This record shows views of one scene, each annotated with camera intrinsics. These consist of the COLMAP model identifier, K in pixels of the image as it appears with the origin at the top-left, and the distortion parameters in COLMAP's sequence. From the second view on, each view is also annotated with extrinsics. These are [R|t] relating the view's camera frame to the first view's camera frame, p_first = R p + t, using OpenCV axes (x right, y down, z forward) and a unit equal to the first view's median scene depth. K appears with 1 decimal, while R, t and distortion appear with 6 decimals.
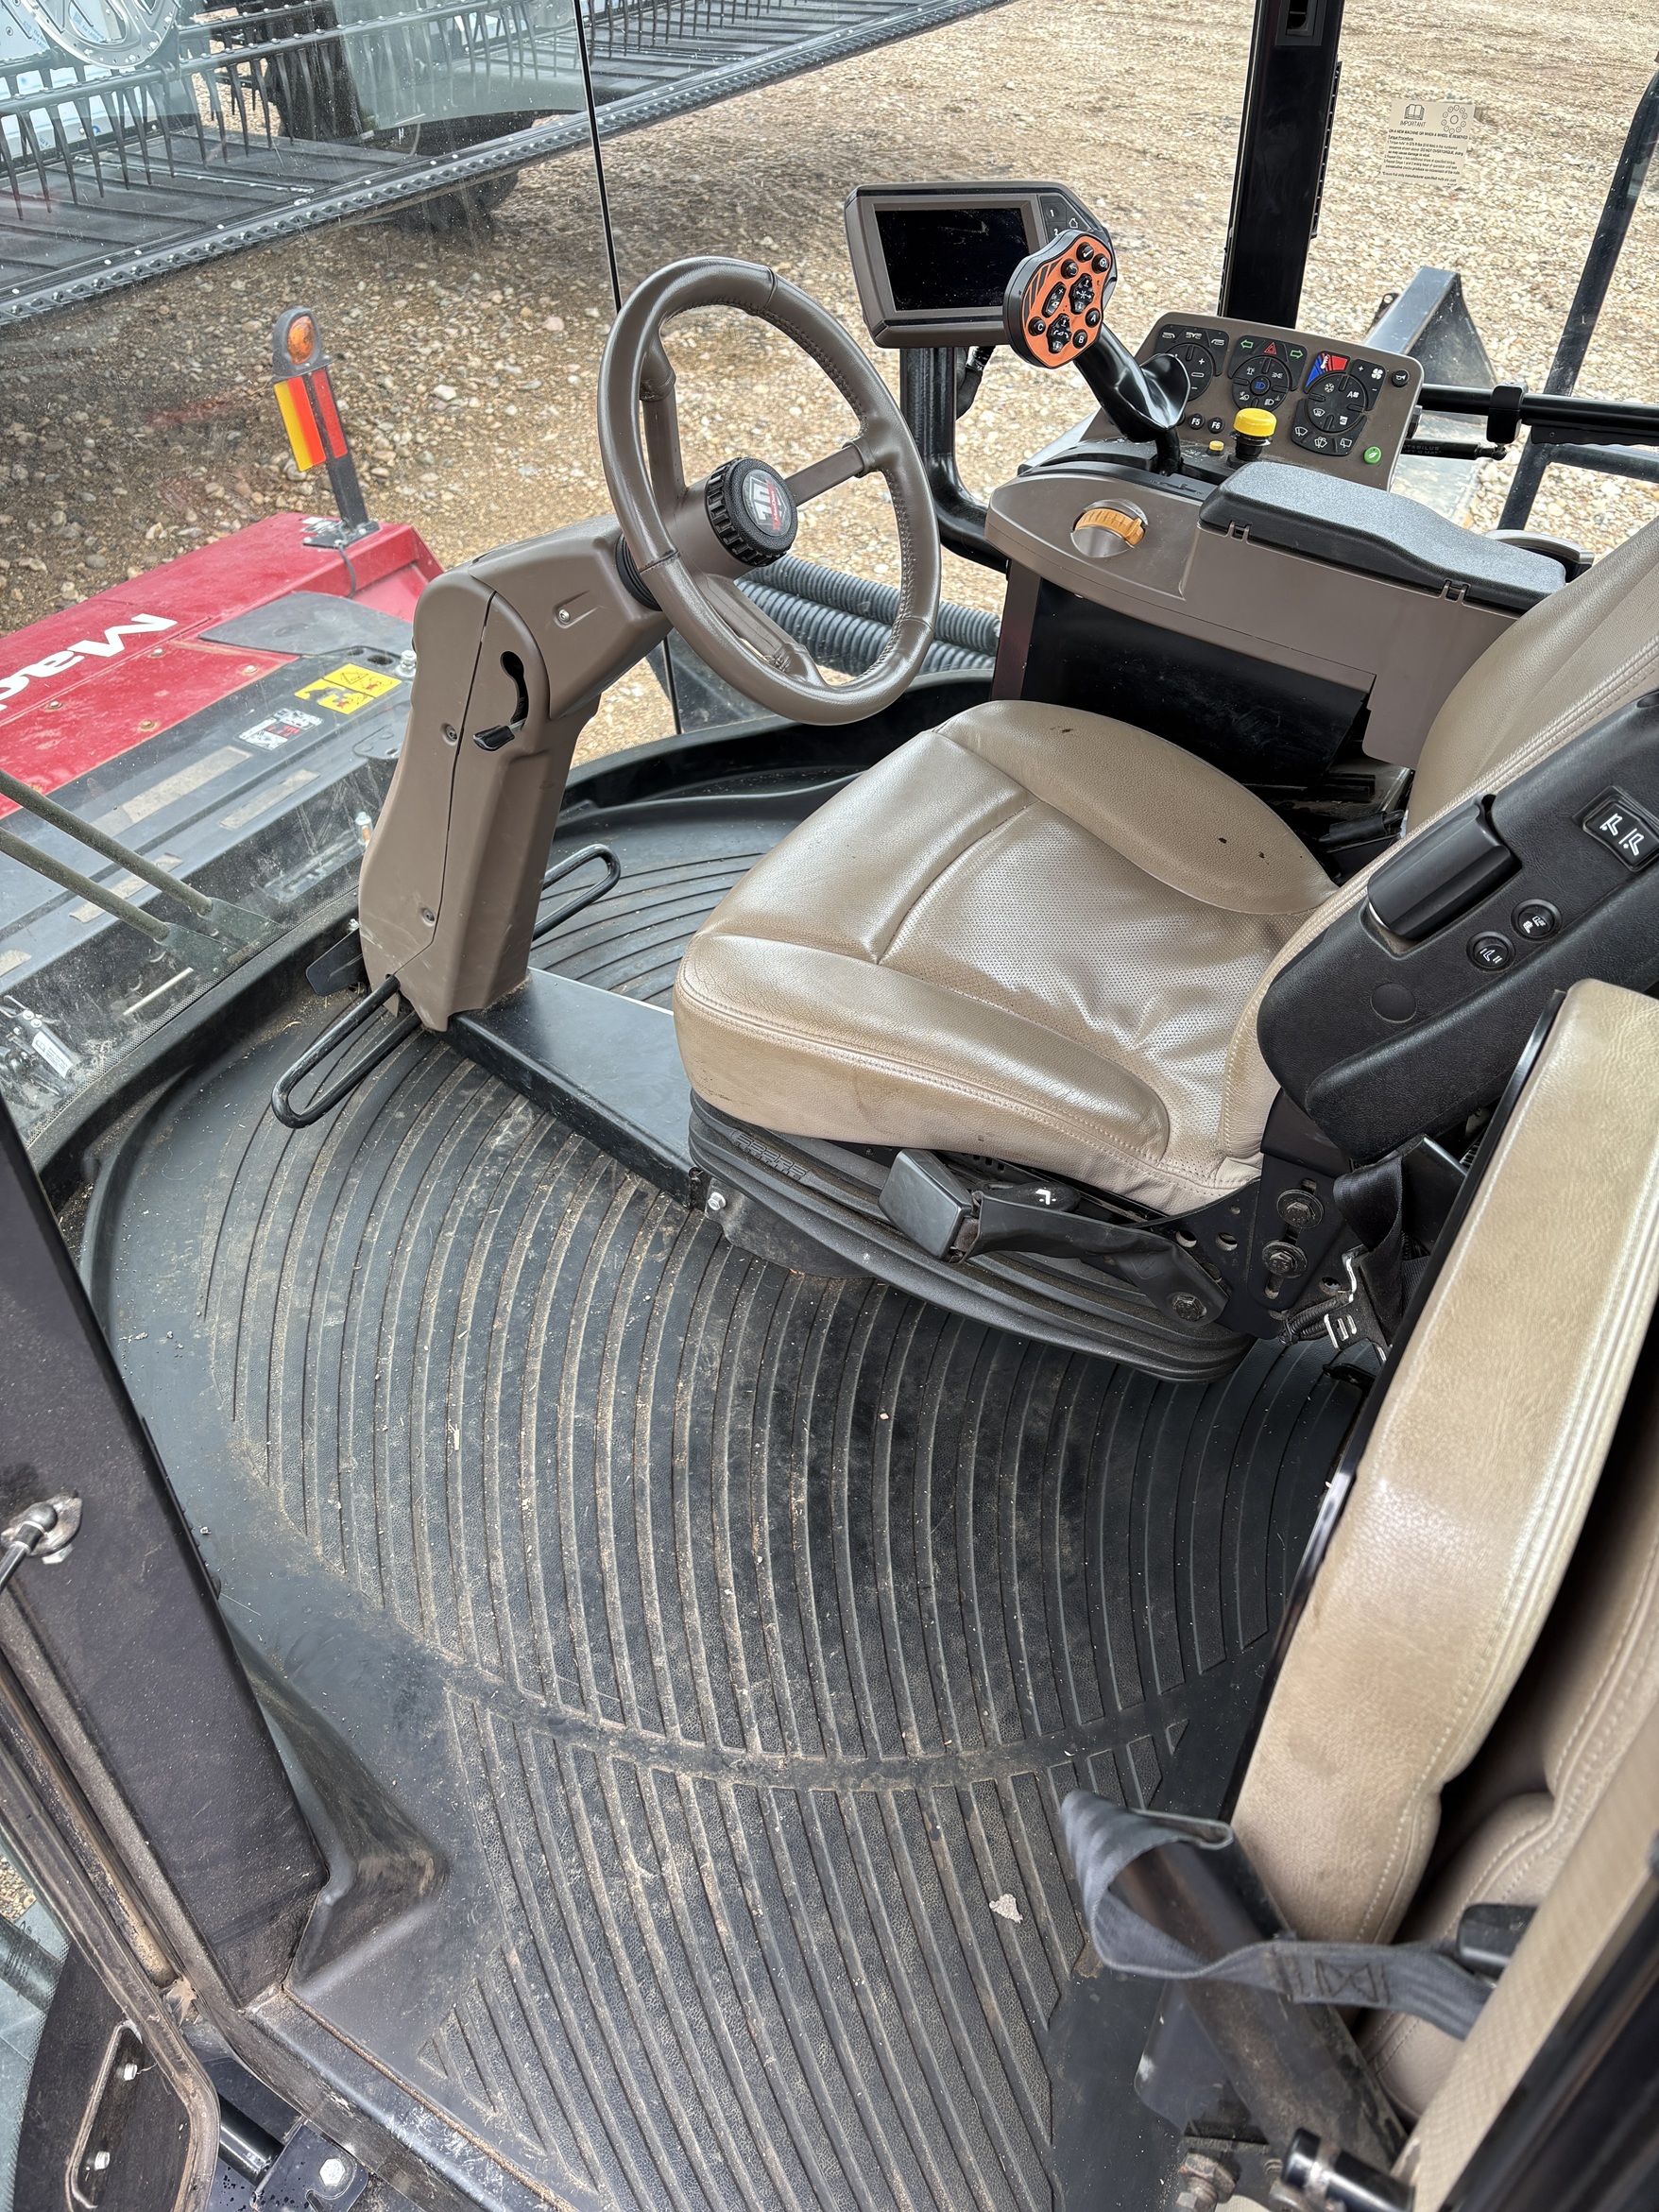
lens RADIAL K [[1687.8, 0, 818.5], [0, 1687.8, 1097.7], [0, 0, 1]] dist [0.055653, -0.057974]
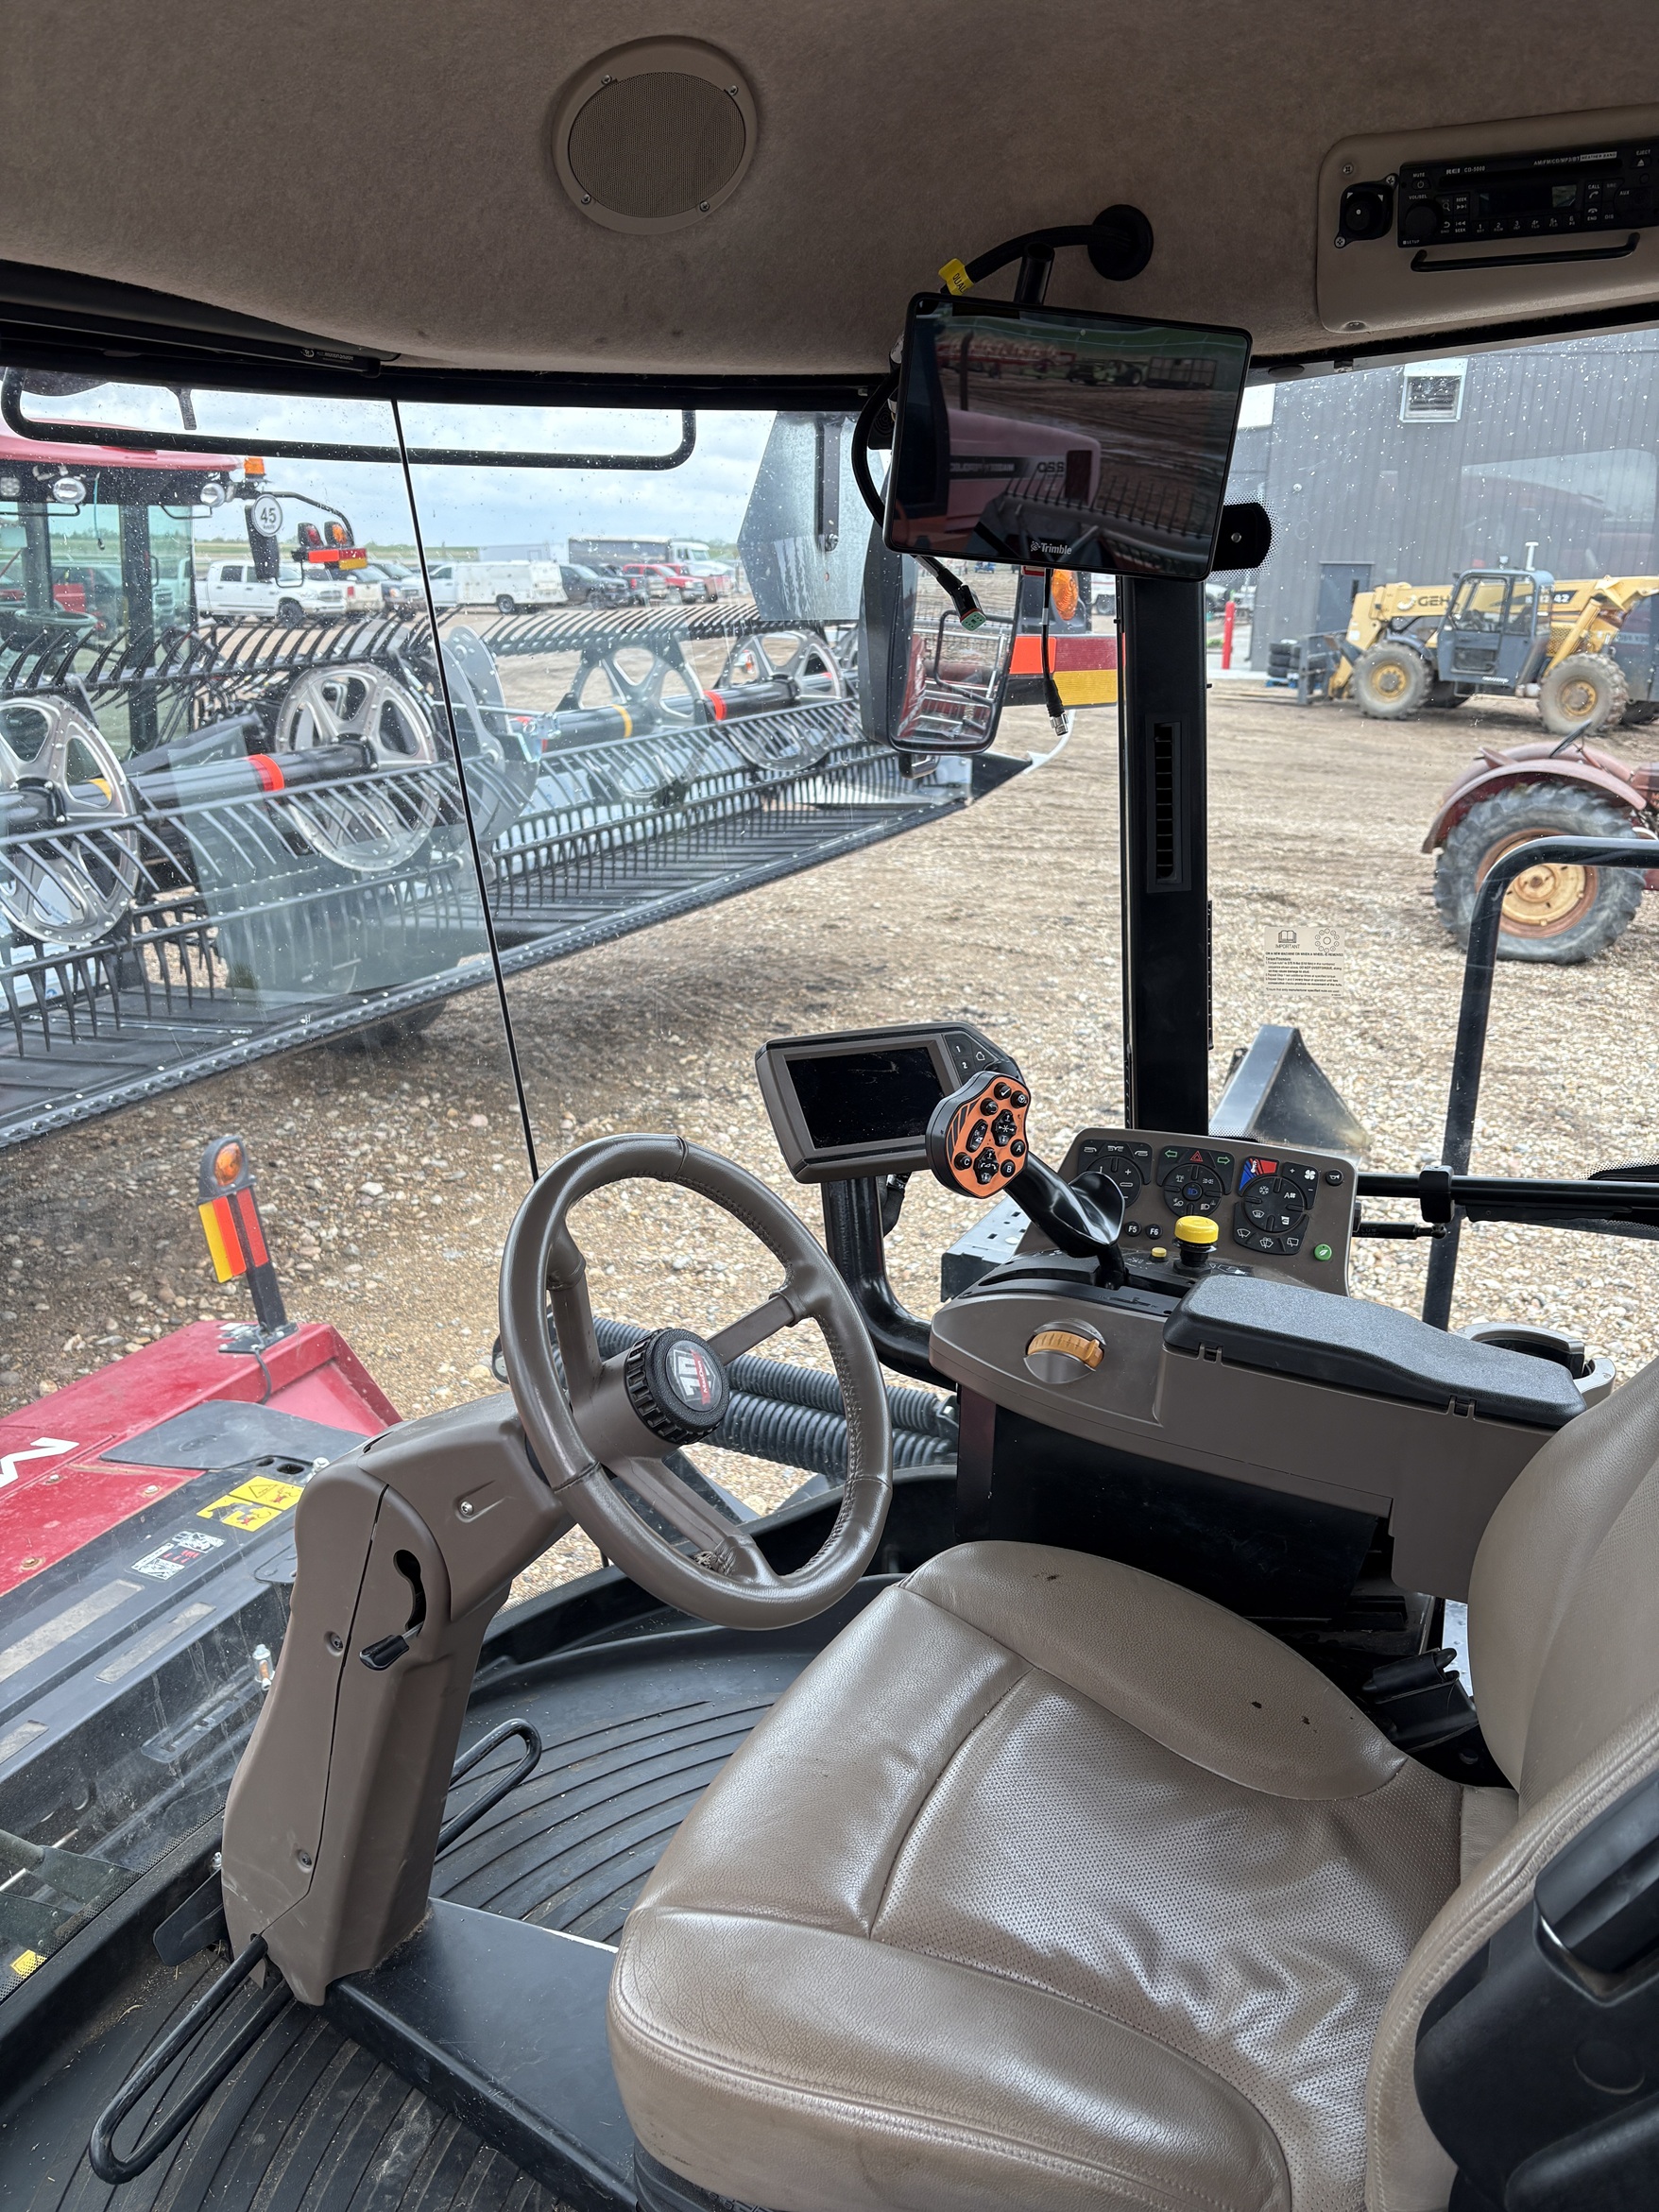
lens RADIAL K [[1687.8, 0, 833.3], [0, 1687.8, 1119.0], [0, 0, 1]] dist [0.055653, -0.057974]
pose [[0.995463, -0.070517, 0.063875, -0.003059], [0.090112, 0.914230, -0.395049, -0.069141], [-0.030539, 0.399013, 0.916437, 0.077541]]
